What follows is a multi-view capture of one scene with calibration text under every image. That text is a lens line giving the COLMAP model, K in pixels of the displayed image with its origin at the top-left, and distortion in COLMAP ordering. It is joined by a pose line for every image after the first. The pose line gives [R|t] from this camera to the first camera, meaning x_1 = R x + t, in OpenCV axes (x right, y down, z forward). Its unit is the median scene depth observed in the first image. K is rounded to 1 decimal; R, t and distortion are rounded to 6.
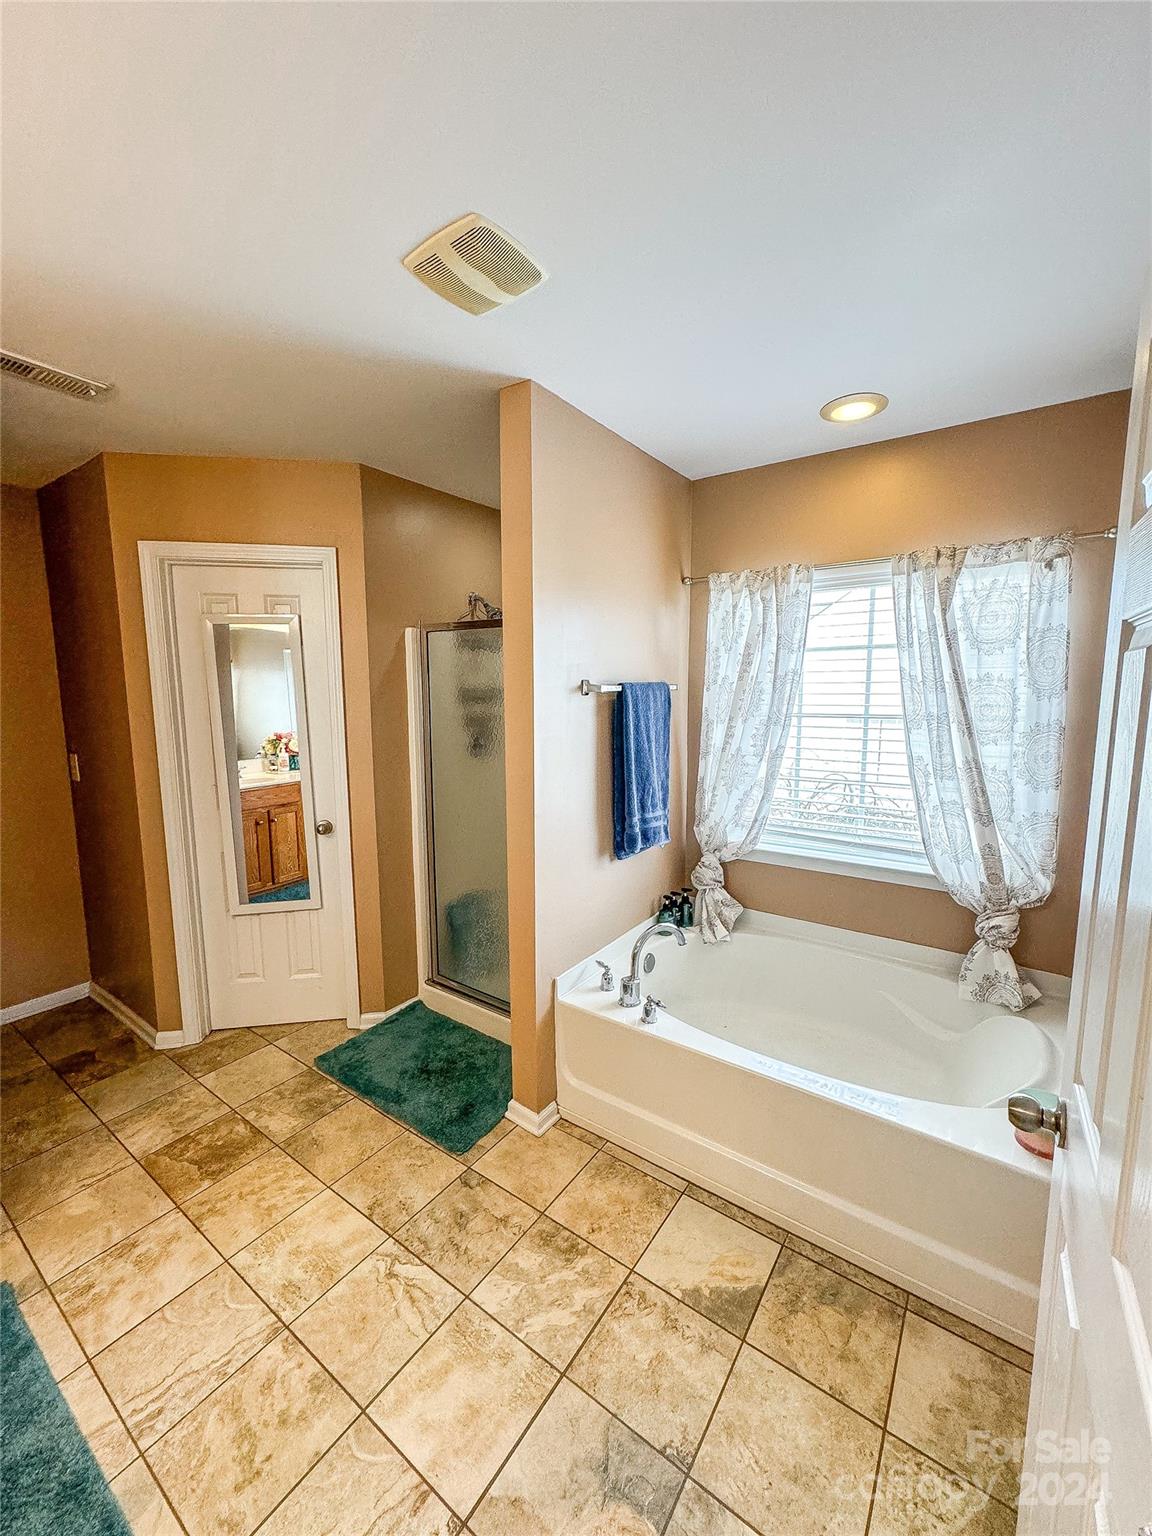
lens RADIAL K [[615.4, 0, 580.2], [0, 615.4, 767.6], [0, 0, 1]] dist [-0.000341, 0.000125]
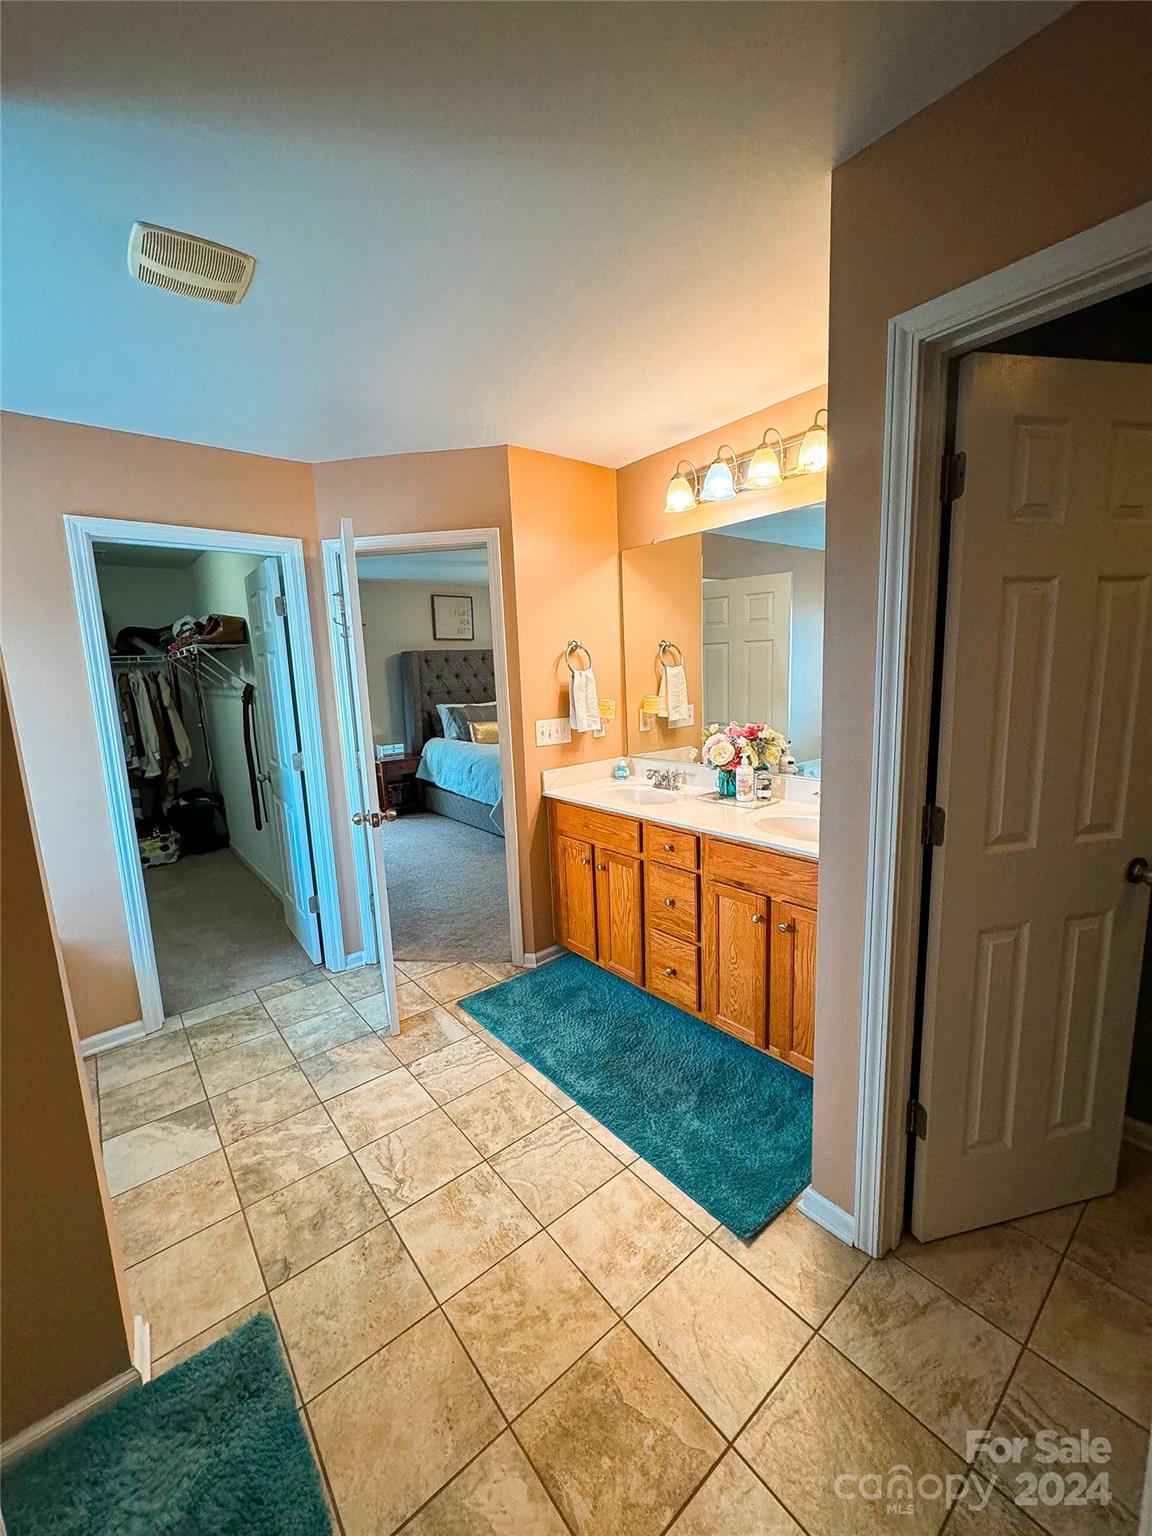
lens RADIAL K [[615.4, 0, 580.2], [0, 615.4, 767.6], [0, 0, 1]] dist [-0.000341, 0.000125]
pose [[-0.963108, 0.000692, 0.269114, -0.910199], [0.078859, 0.956825, 0.279762, -0.178379], [-0.257302, 0.290664, -0.921581, 1.703621]]
